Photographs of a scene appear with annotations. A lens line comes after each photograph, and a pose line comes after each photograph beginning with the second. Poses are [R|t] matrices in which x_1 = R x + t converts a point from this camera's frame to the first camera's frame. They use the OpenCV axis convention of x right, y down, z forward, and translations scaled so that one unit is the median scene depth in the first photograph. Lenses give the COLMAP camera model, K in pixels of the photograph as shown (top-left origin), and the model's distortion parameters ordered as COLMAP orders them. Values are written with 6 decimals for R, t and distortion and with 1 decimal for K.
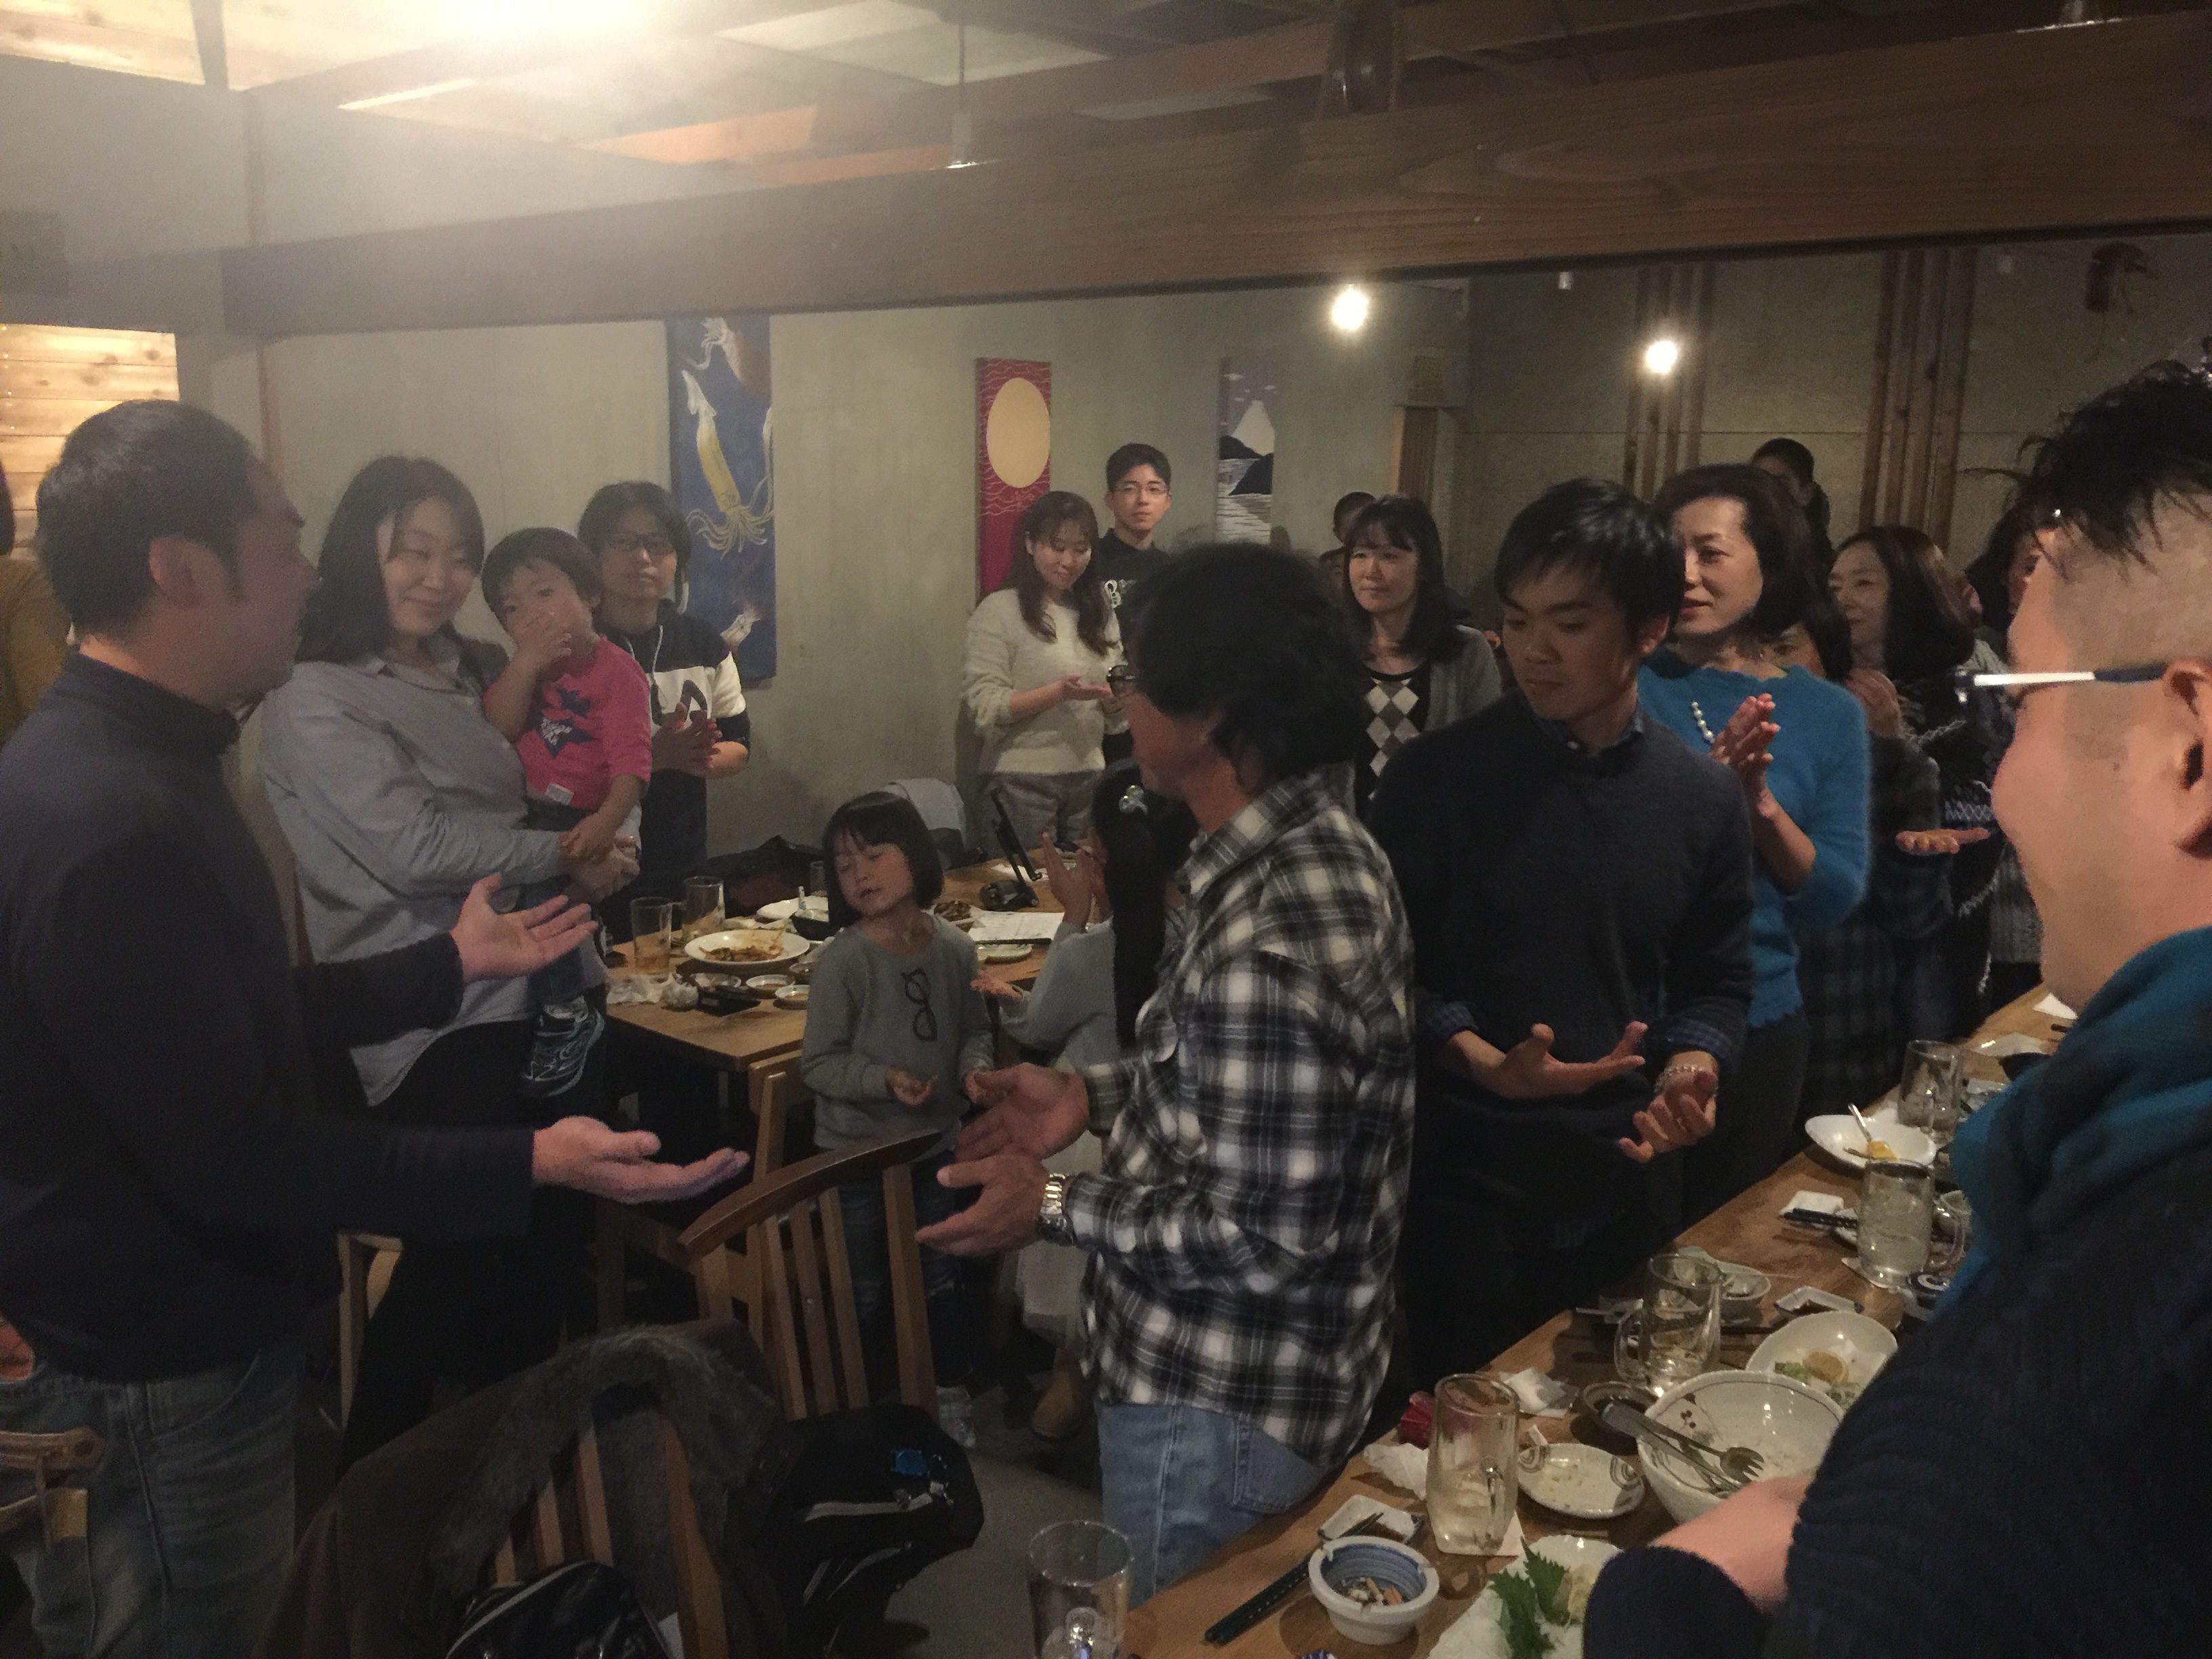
lens RADIAL K [[1838.2, 0, 1092.8], [0, 1838.2, 797.0], [0, 0, 1]] dist [0.088978, -0.132300]
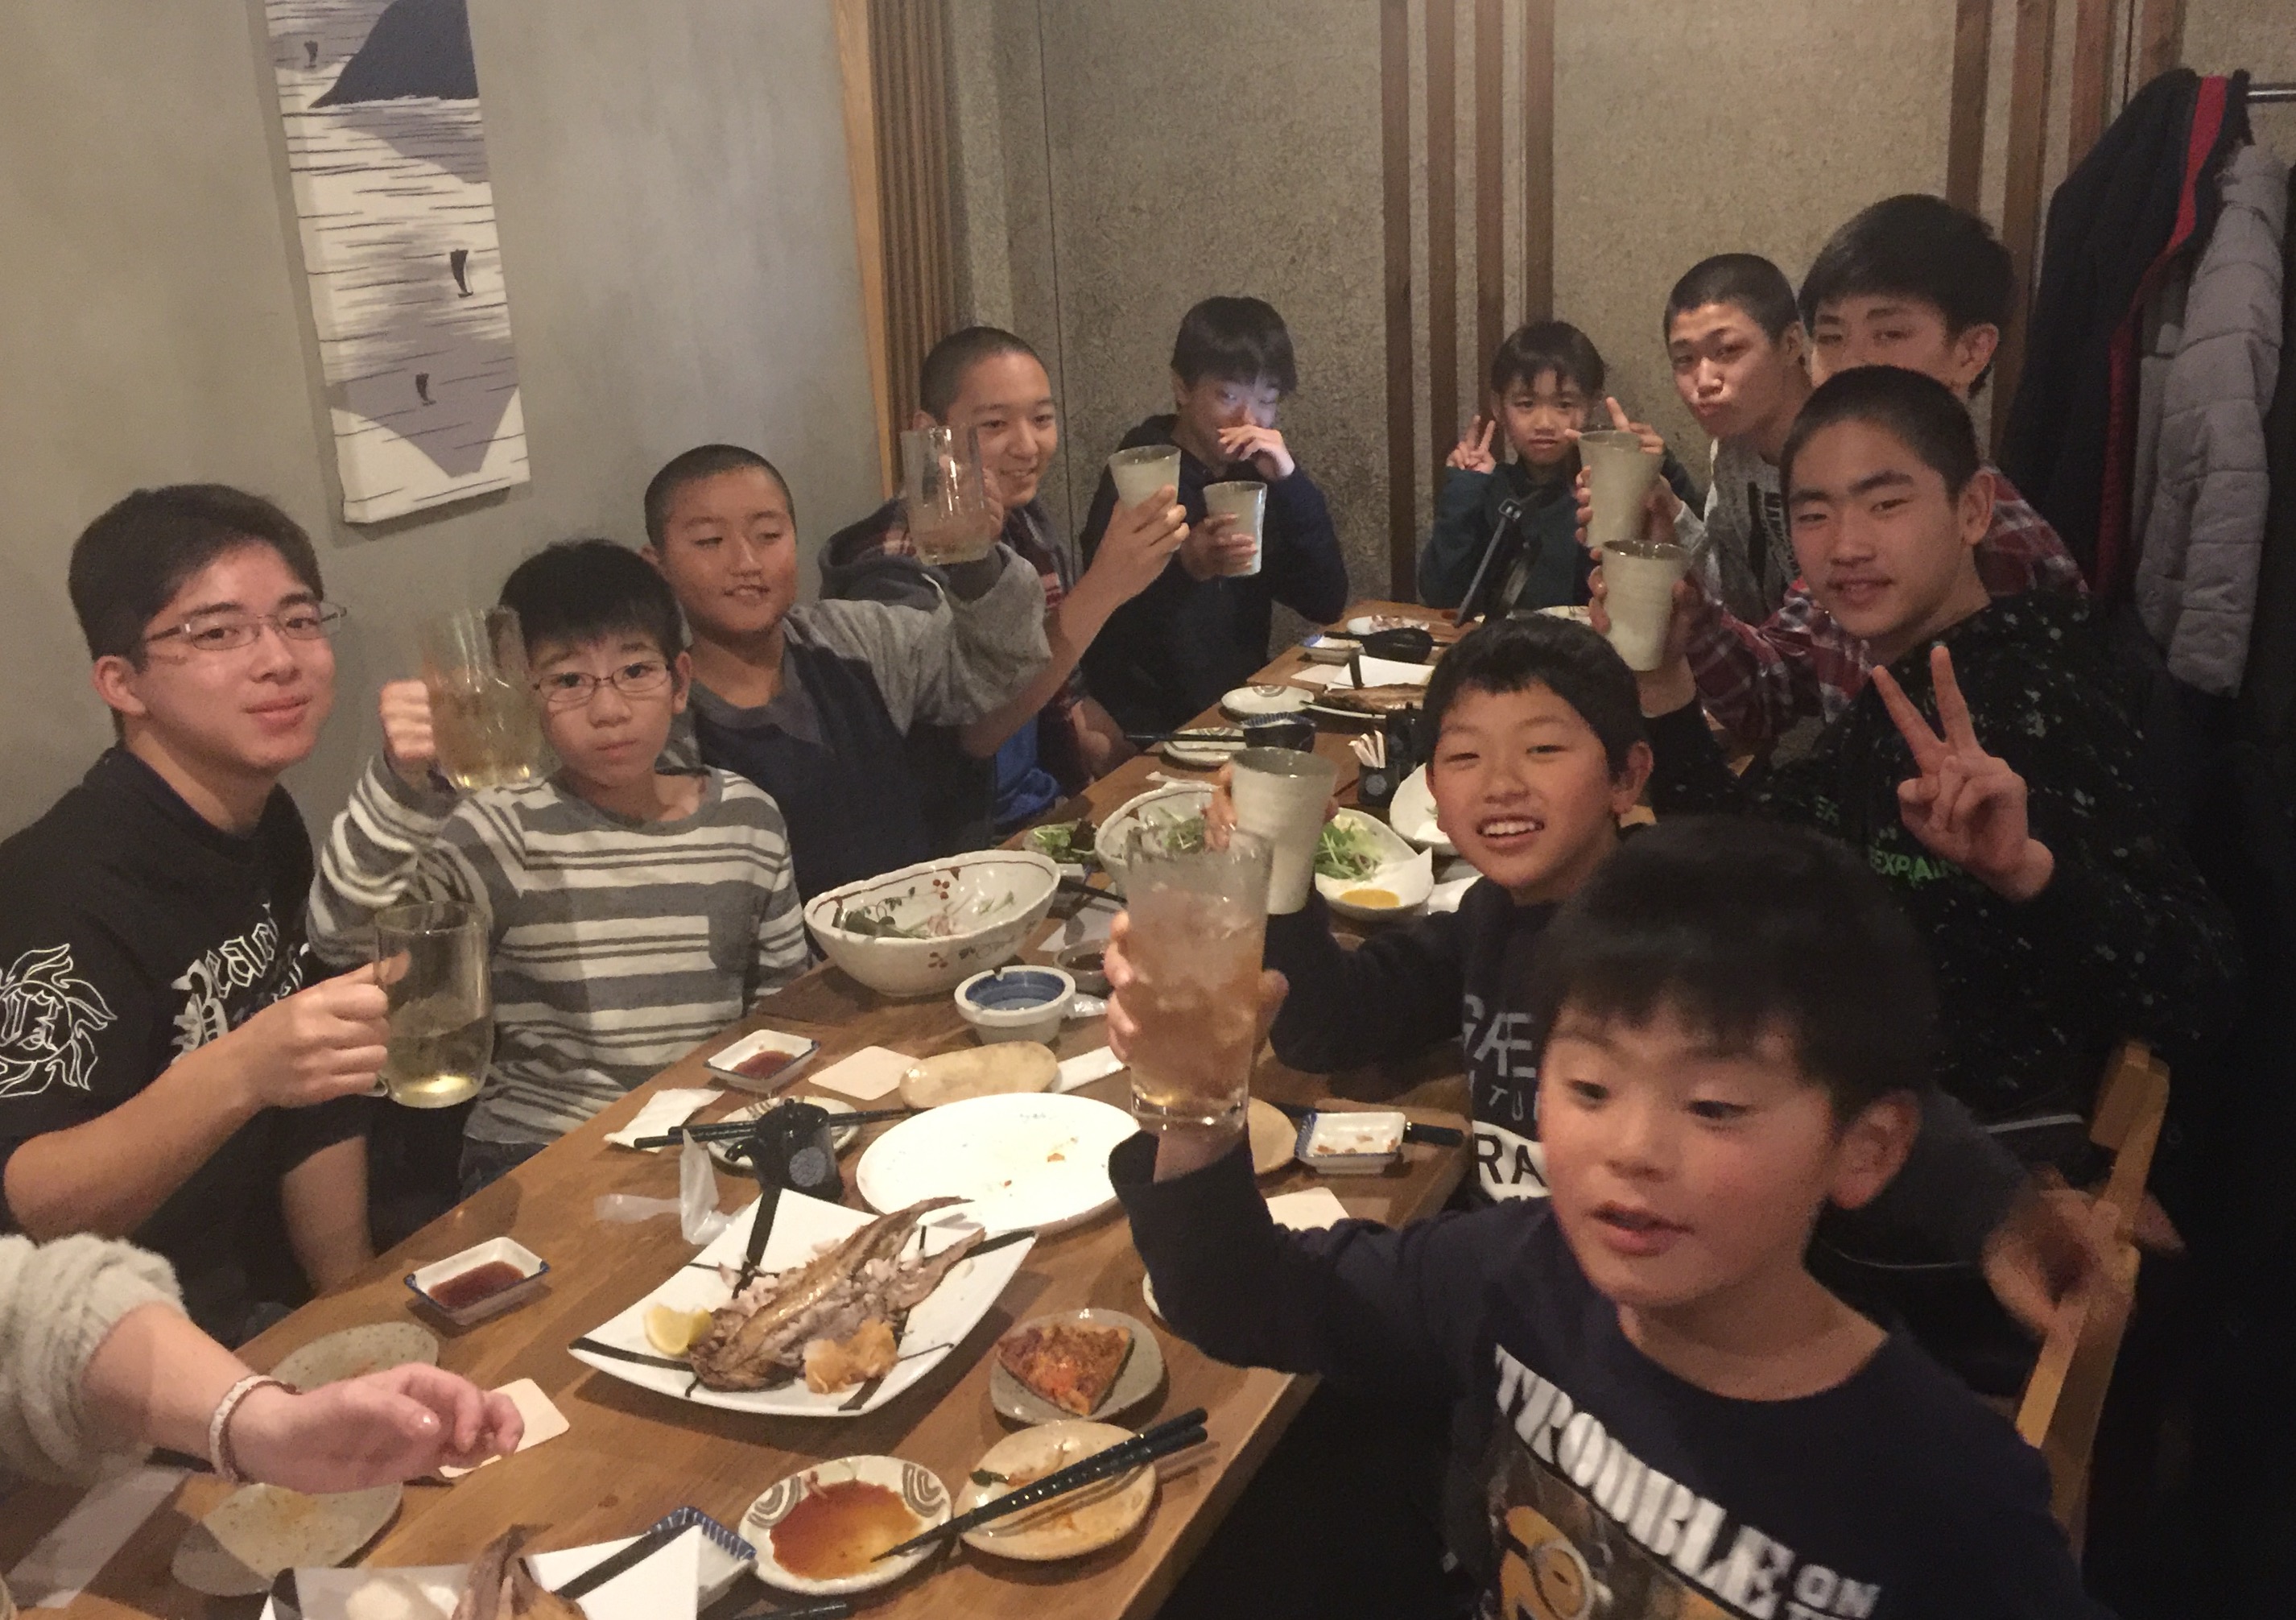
lens RADIAL K [[2203.7, 0, 1146.3], [0, 2203.7, 731.5], [0, 0, 1]] dist [0.135736, -0.208410]
pose [[0.967229, -0.139526, 0.212134, 0.163599], [0.117987, 0.986784, 0.111072, -0.114443], [-0.224827, -0.082403, 0.970908, 0.804545]]
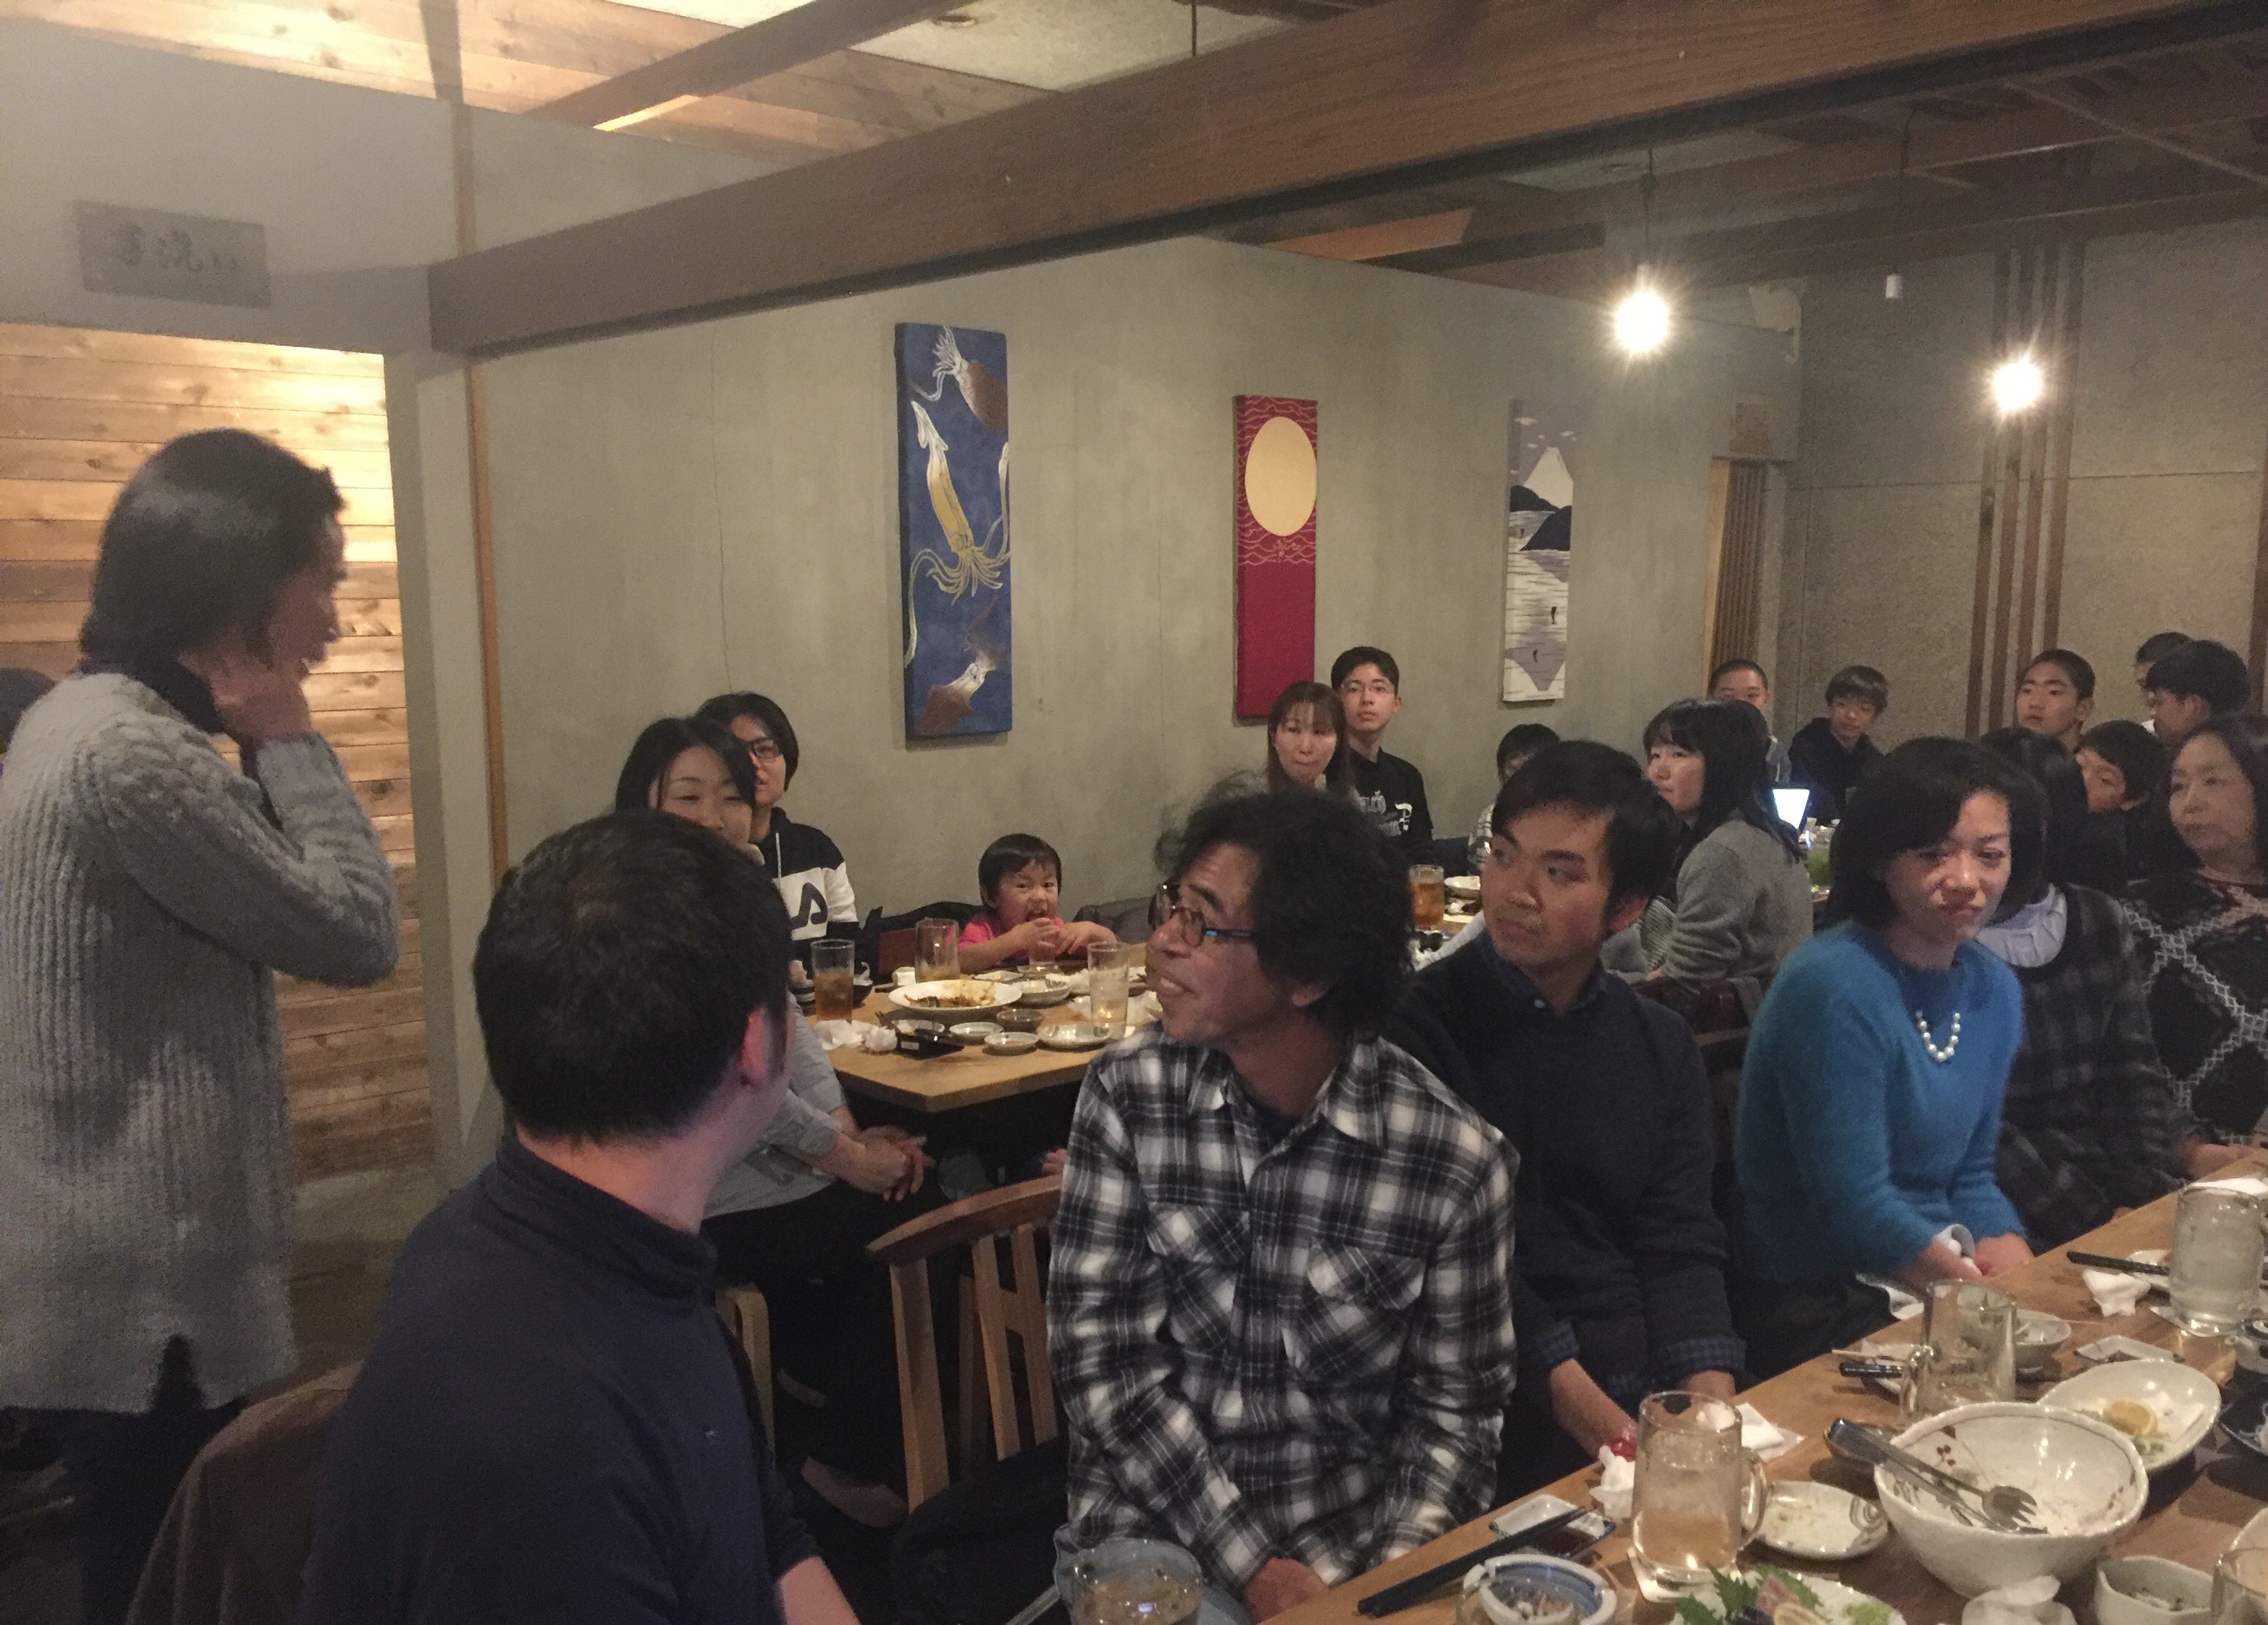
lens RADIAL K [[1974.1, 0, 1189.8], [0, 1974.1, 869.3], [0, 0, 1]] dist [0.097072, -0.158472]
pose [[0.993254, 0.001855, -0.115940, 0.036074], [-0.006378, 0.999232, -0.038656, 0.045446], [0.115779, 0.039134, 0.992504, 0.021497]]
